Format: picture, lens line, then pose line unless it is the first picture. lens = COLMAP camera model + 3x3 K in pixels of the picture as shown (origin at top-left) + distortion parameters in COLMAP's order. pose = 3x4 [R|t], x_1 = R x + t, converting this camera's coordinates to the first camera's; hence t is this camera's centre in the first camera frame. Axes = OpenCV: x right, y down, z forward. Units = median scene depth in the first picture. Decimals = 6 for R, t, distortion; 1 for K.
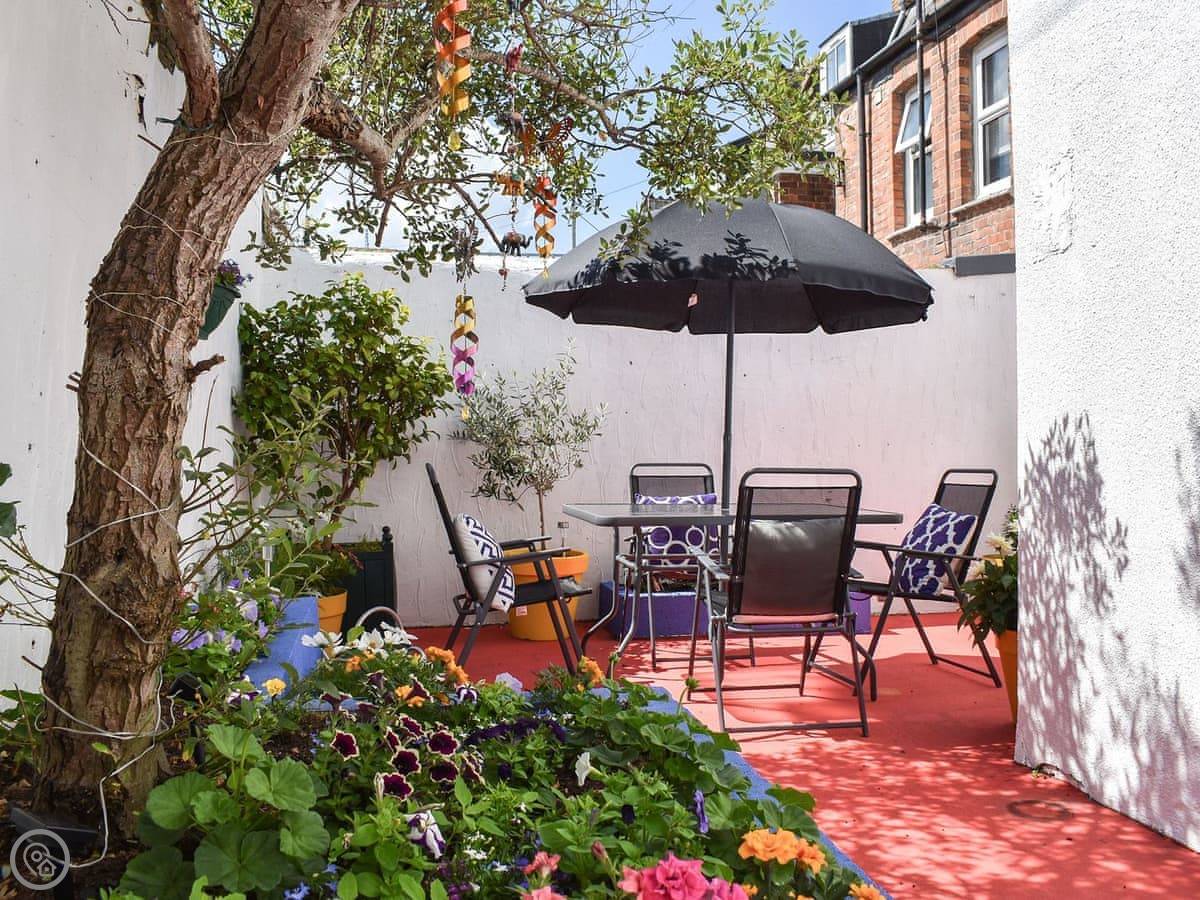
lens RADIAL K [[1067.1, 0, 607.3], [0, 1067.1, 445.5], [0, 0, 1]] dist [-0.081425, 0.019454]
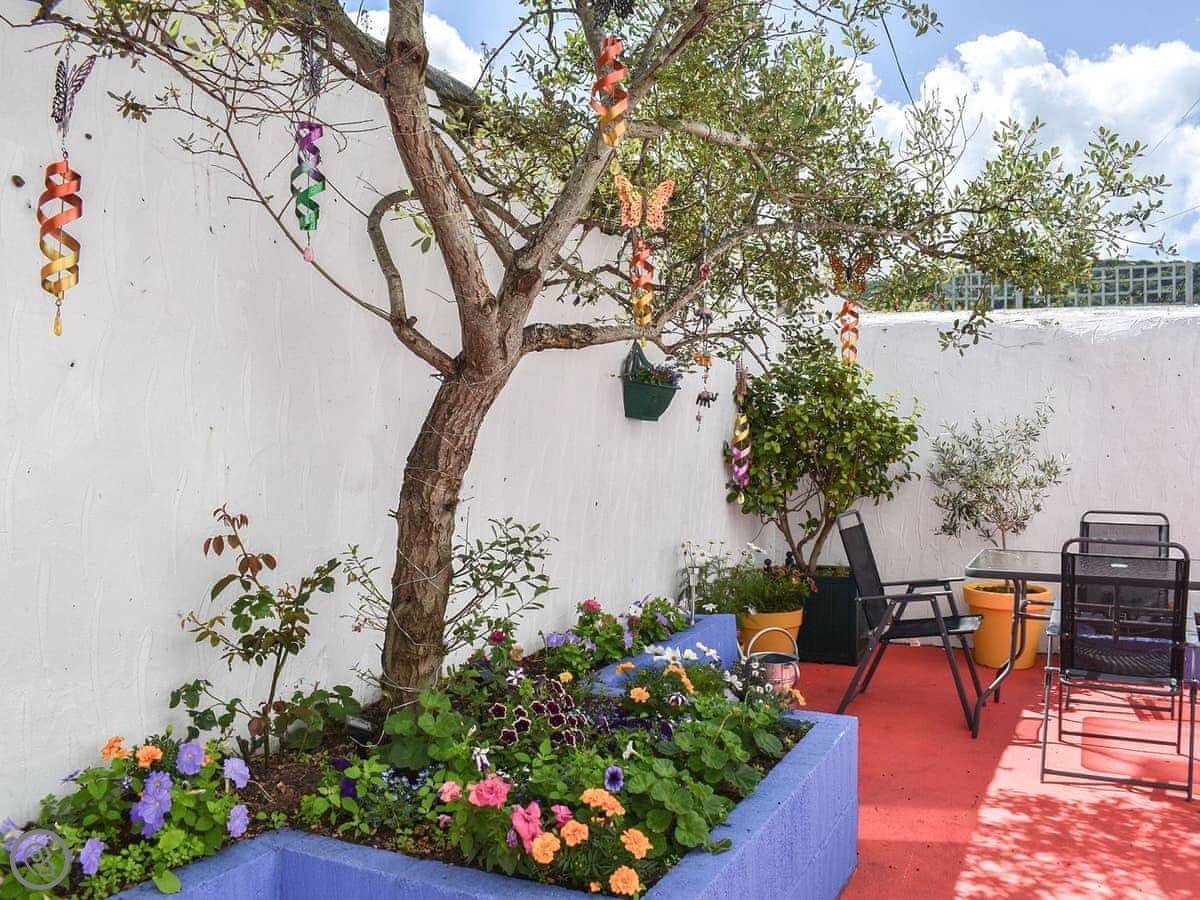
lens RADIAL K [[1067.1, 0, 607.3], [0, 1067.1, 445.5], [0, 0, 1]] dist [-0.081425, 0.019454]
pose [[0.793885, 0.009173, -0.607998, 0.401808], [-0.003762, 0.999941, 0.010173, -0.079831], [0.608056, -0.005789, 0.793873, -0.143306]]
